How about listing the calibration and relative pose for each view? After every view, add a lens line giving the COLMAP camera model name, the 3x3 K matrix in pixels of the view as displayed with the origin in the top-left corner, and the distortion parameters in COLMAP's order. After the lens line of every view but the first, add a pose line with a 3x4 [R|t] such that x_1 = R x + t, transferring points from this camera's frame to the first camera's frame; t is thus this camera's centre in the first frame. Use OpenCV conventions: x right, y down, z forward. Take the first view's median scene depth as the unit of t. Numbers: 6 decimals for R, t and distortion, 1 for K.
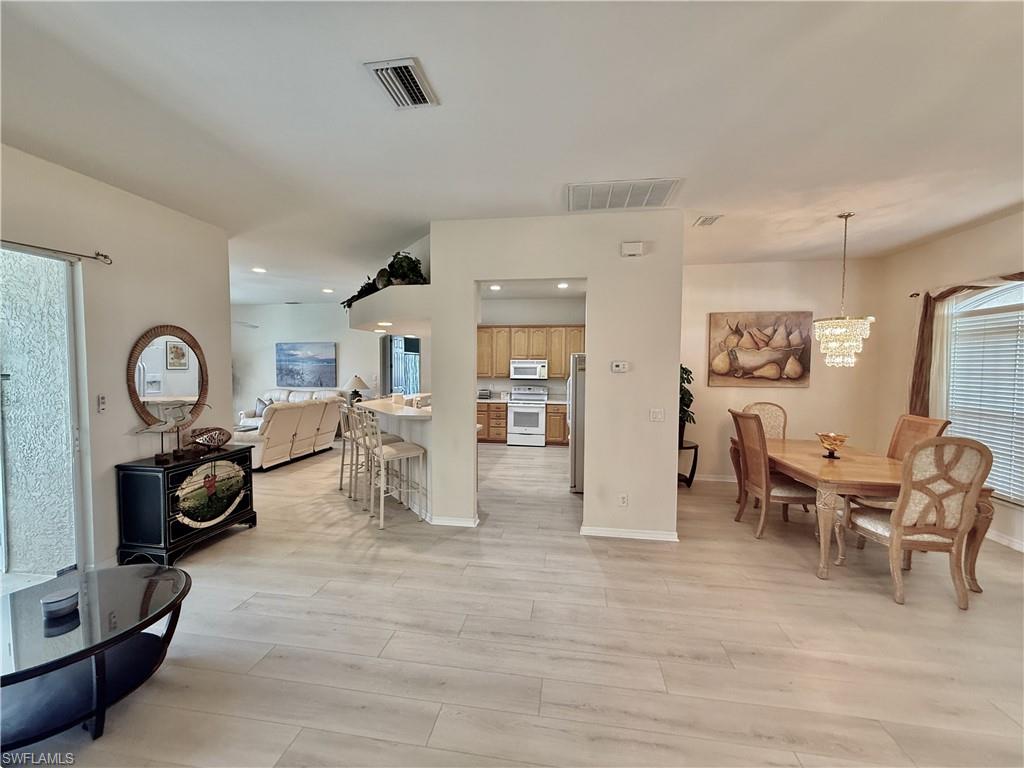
lens RADIAL K [[409.8, 0, 509.2], [0, 409.8, 383.1], [0, 0, 1]] dist [-0.001117, -0.000104]
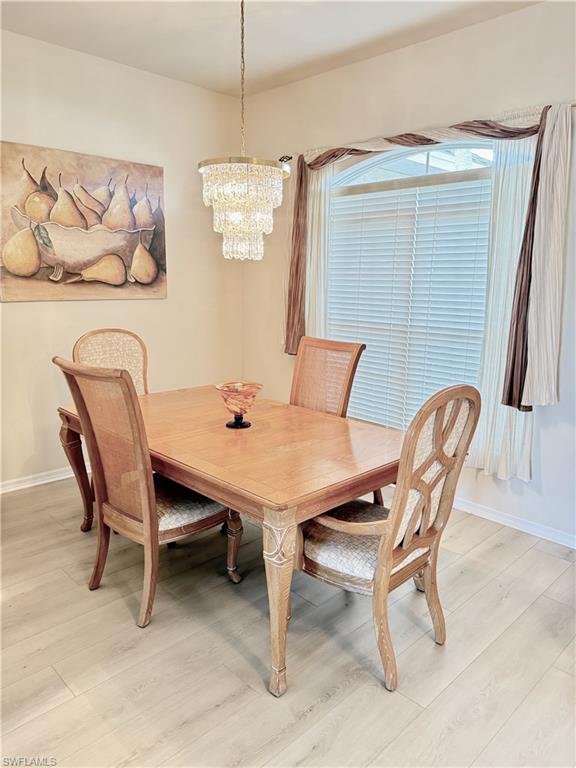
lens RADIAL K [[541.8, 0, 288.7], [0, 541.8, 388.5], [0, 0, 1]] dist [0.055112, -0.055591]
pose [[0.596991, -0.164005, 0.785305, 0.220997], [0.023546, 0.982041, 0.187192, -0.005621], [-0.801902, -0.093261, 0.590132, 0.448314]]
